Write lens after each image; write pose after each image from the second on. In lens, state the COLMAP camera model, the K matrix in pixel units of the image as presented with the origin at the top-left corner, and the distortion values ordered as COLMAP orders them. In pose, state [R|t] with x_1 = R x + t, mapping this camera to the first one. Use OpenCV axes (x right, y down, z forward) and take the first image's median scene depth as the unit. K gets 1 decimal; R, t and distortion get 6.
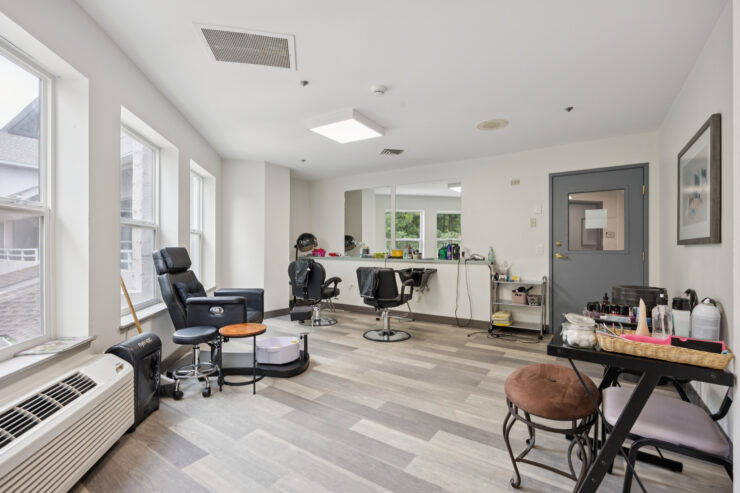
lens RADIAL K [[351.6, 0, 369.1], [0, 351.6, 244.9], [0, 0, 1]] dist [-0.000886, -0.000310]
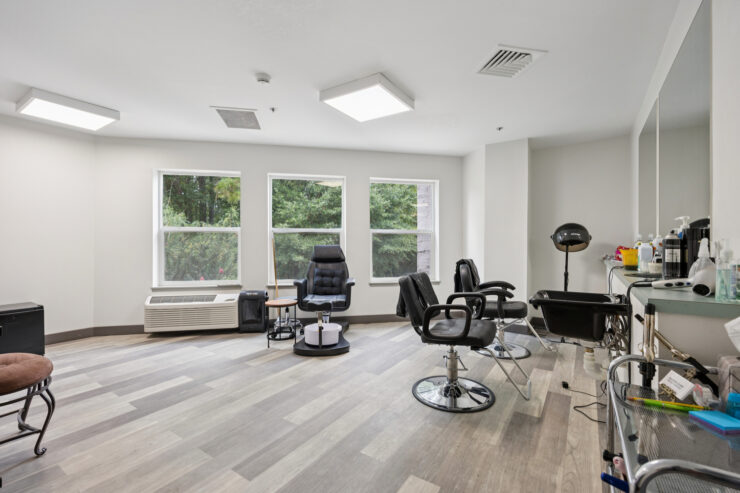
lens RADIAL K [[322.5, 0, 370.0], [0, 322.5, 246.5], [0, 0, 1]] dist [-0.002335, -0.000491]
pose [[-0.014064, -0.004311, -0.999892, 0.805427], [0.008862, 0.999951, -0.004436, 0.017133], [0.999862, -0.008923, -0.014025, 1.171673]]
